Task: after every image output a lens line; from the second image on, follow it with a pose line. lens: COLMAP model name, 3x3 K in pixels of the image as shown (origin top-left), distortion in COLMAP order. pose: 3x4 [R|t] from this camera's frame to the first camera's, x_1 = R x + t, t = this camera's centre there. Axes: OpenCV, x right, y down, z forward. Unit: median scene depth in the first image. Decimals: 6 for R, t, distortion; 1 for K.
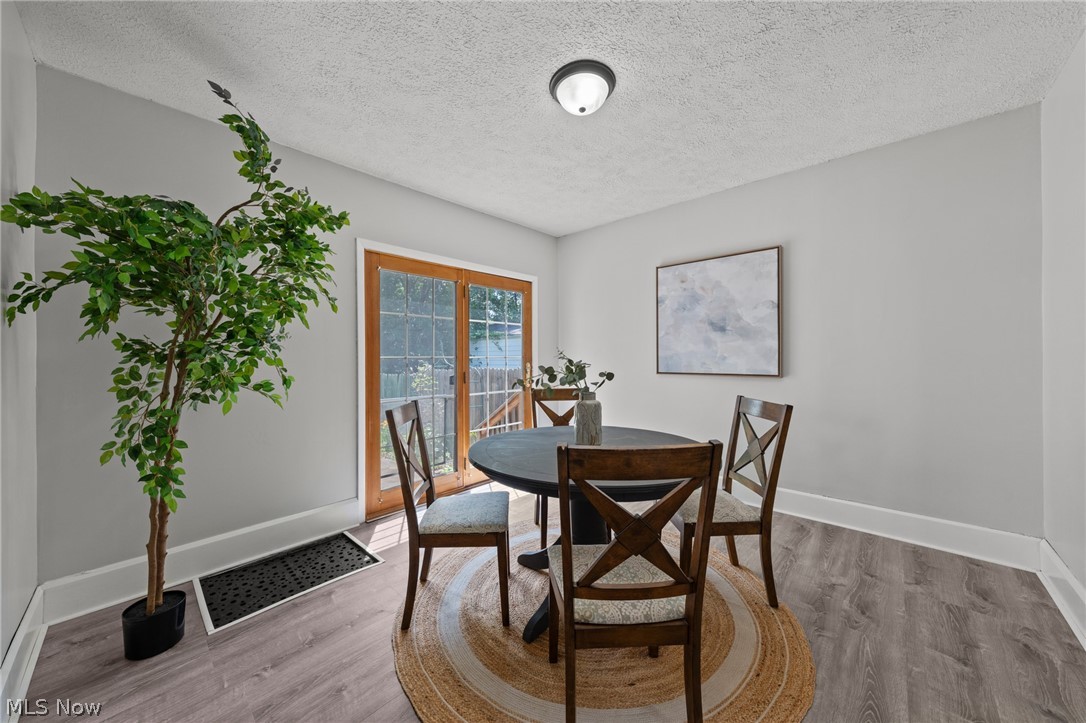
lens RADIAL K [[383.8, 0, 544.0], [0, 383.8, 359.9], [0, 0, 1]] dist [-0.000339, -0.000010]
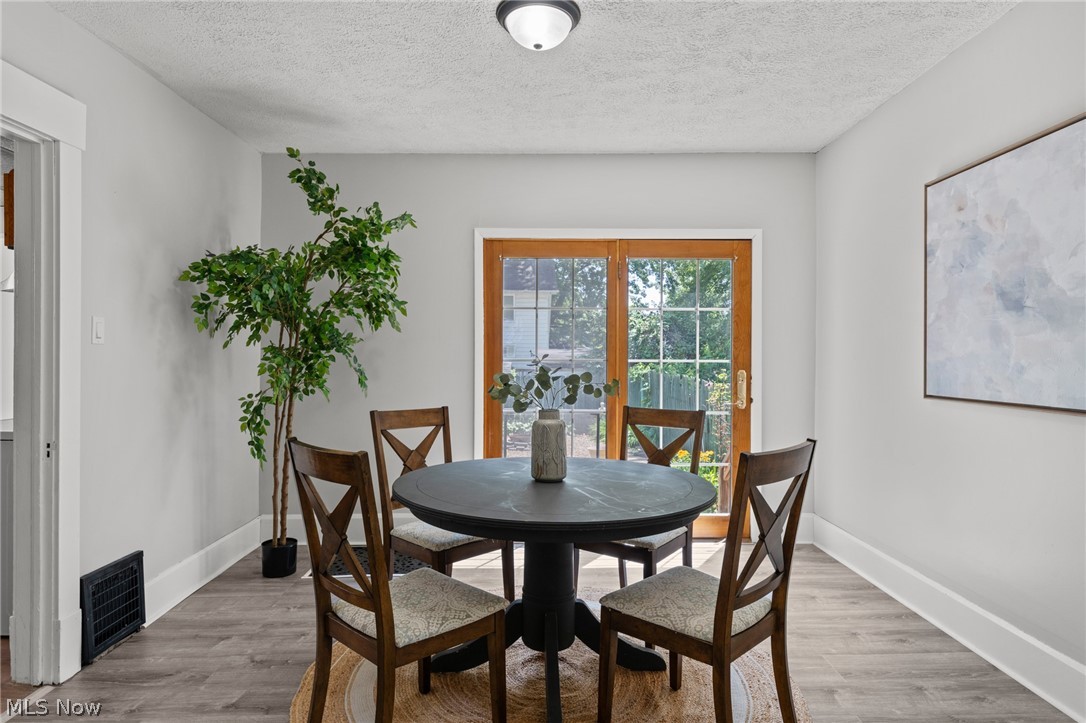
lens RADIAL K [[637.8, 0, 543.0], [0, 637.8, 361.5], [0, 0, 1]] dist [0.003420, -0.000181]
pose [[0.681541, 0.013371, -0.731658, 0.652557], [-0.012694, 0.999899, 0.006449, -0.011969], [0.731670, 0.004892, 0.681642, 0.078086]]
